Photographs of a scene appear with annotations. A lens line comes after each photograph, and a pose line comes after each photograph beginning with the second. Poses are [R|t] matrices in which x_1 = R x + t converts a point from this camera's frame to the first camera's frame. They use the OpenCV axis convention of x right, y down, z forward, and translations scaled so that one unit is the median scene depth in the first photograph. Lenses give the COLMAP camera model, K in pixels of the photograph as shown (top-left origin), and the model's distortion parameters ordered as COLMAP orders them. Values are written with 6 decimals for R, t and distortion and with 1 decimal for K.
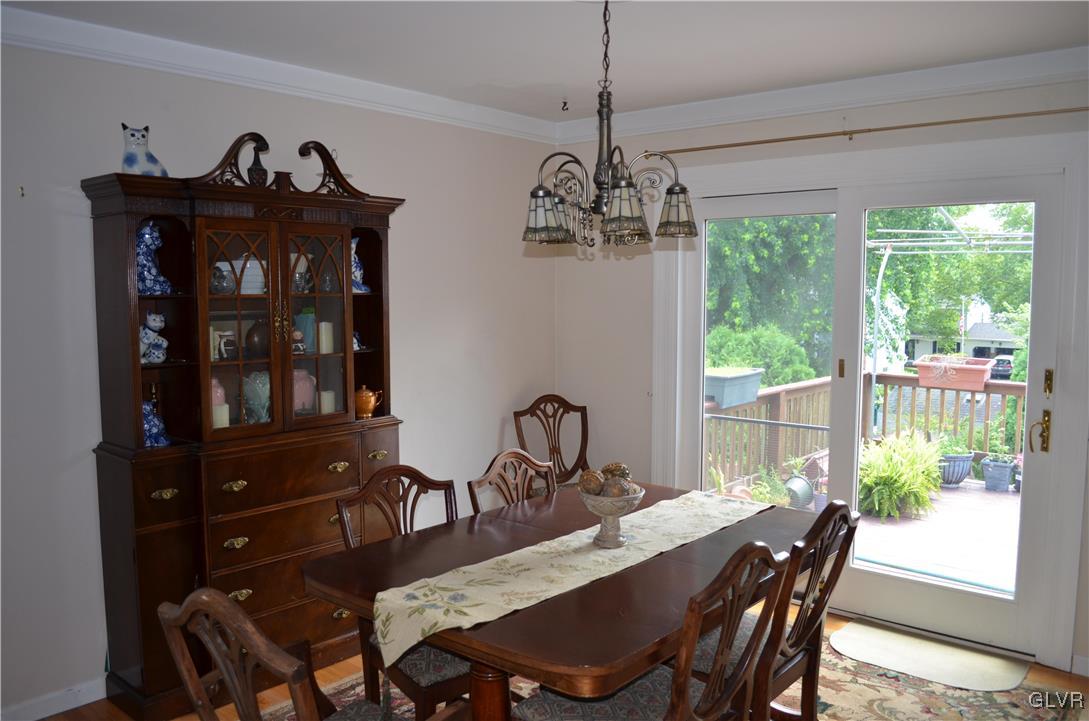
lens RADIAL K [[859.9, 0, 540.9], [0, 859.9, 362.8], [0, 0, 1]] dist [-0.079263, 0.014127]
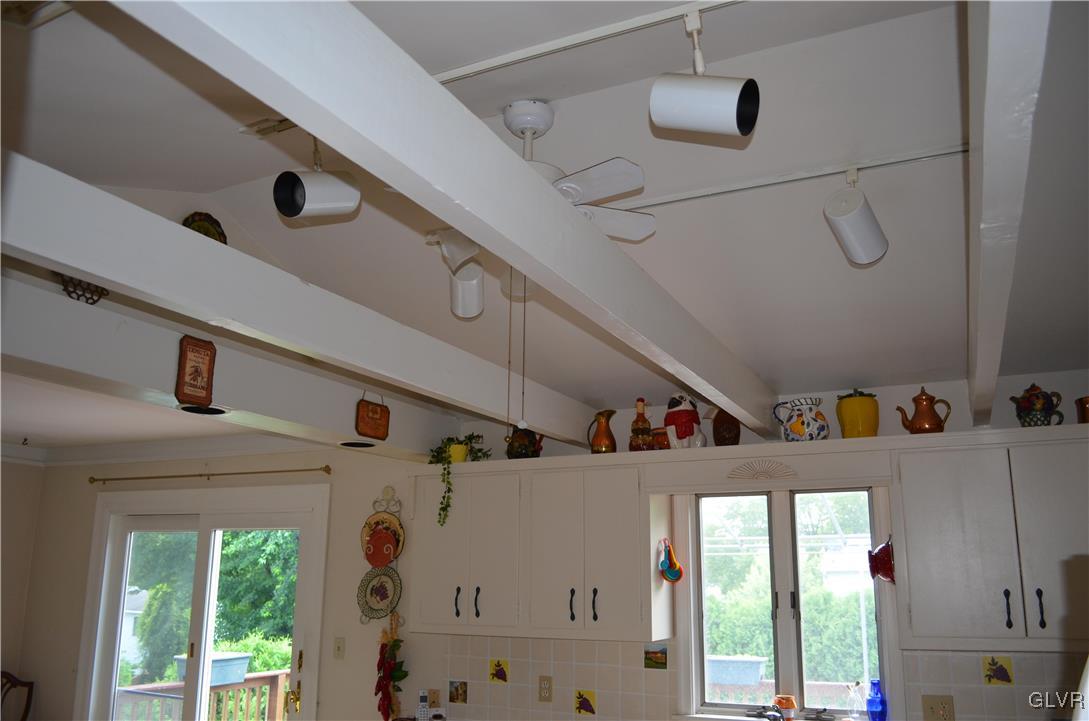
lens RADIAL K [[859.9, 0, 547.1], [0, 859.9, 362.8], [0, 0, 1]] dist [-0.079263, 0.014127]
pose [[0.965695, 0.073139, 0.249168, 0.432079], [0.012149, 0.945741, -0.324693, 0.012752], [-0.259396, 0.316581, 0.912409, -0.387888]]
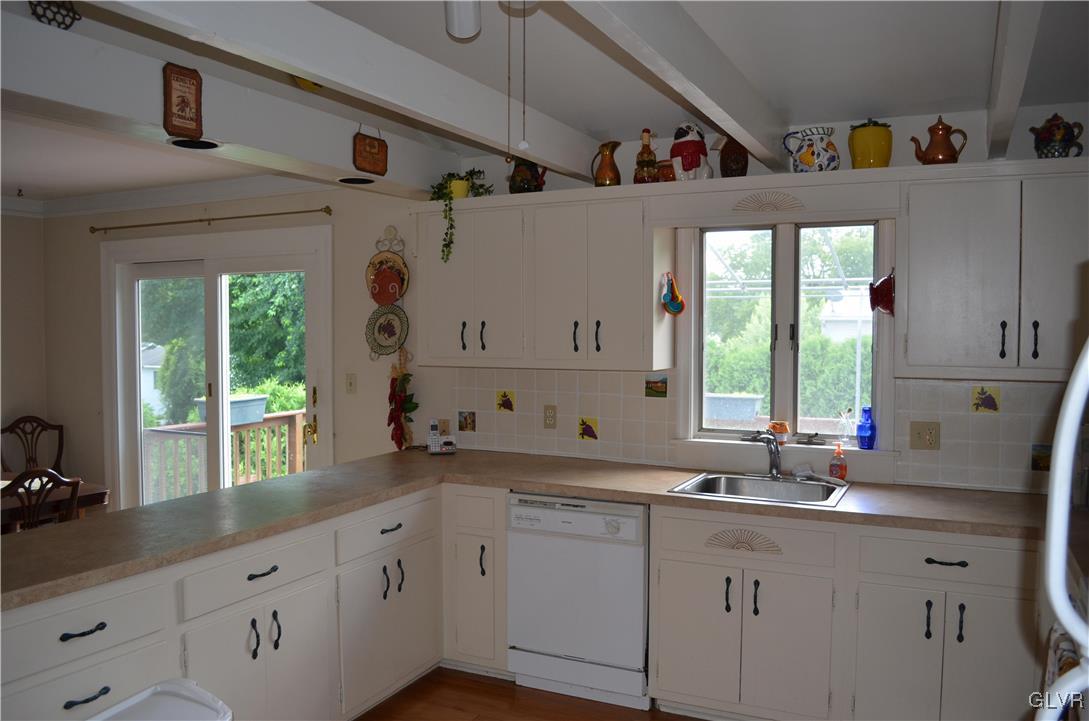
lens RADIAL K [[859.9, 0, 546.7], [0, 859.9, 364.9], [0, 0, 1]] dist [-0.079263, 0.014127]
pose [[0.967200, -0.007385, 0.253908, 0.434841], [0.019190, 0.998845, -0.044048, 0.030532], [-0.253289, 0.047476, 0.966225, -0.378843]]
